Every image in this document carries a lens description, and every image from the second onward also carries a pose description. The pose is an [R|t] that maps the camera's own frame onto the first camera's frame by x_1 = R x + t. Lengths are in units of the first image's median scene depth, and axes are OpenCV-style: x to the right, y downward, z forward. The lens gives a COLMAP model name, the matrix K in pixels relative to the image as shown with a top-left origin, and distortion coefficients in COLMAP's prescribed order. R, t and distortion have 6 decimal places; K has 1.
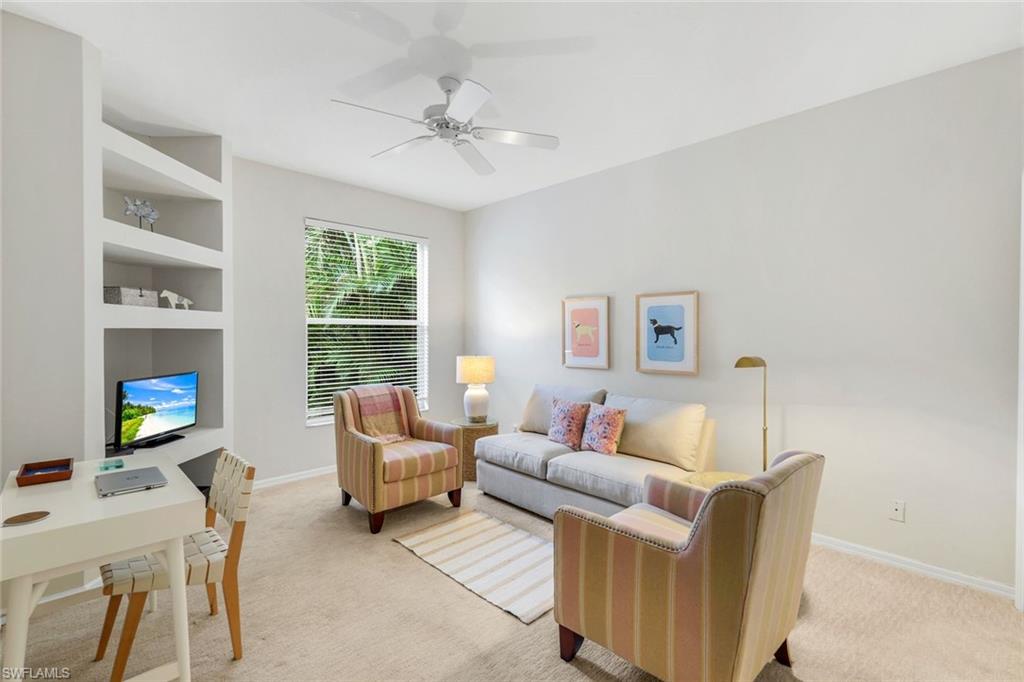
lens RADIAL K [[458.8, 0, 511.7], [0, 458.8, 333.7], [0, 0, 1]] dist [0.002942, 0.000238]
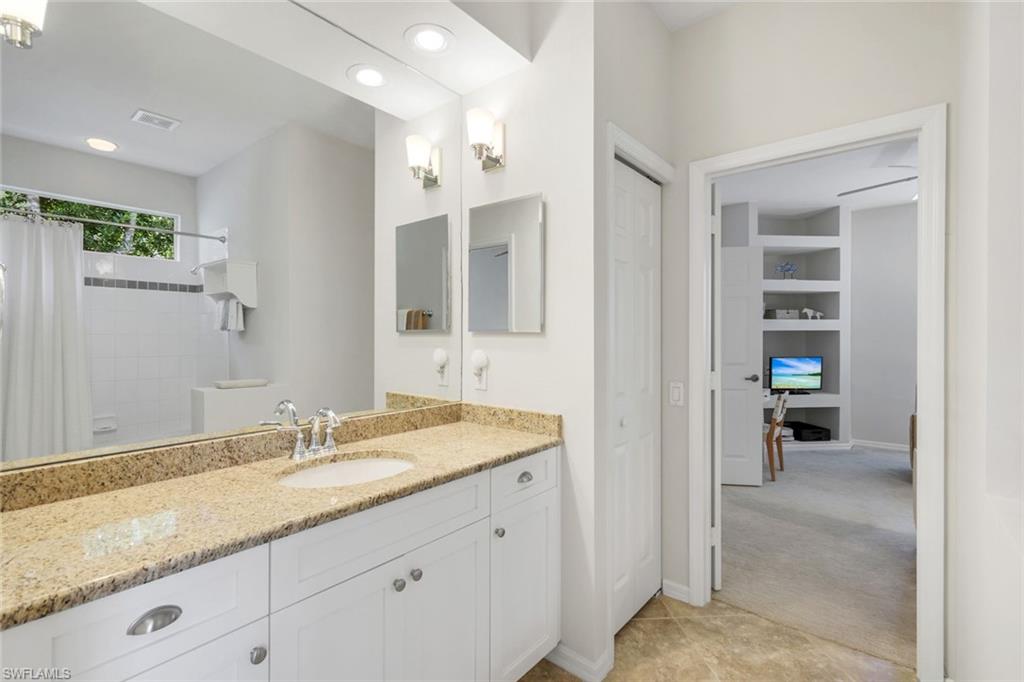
lens RADIAL K [[458.8, 0, 511.7], [0, 458.8, 338.7], [0, 0, 1]] dist [0.002942, 0.000238]
pose [[0.098258, 0.003957, -0.995153, 0.880785], [-0.000175, 0.999992, 0.003959, 0.012223], [0.995161, -0.000215, 0.098258, -0.274937]]
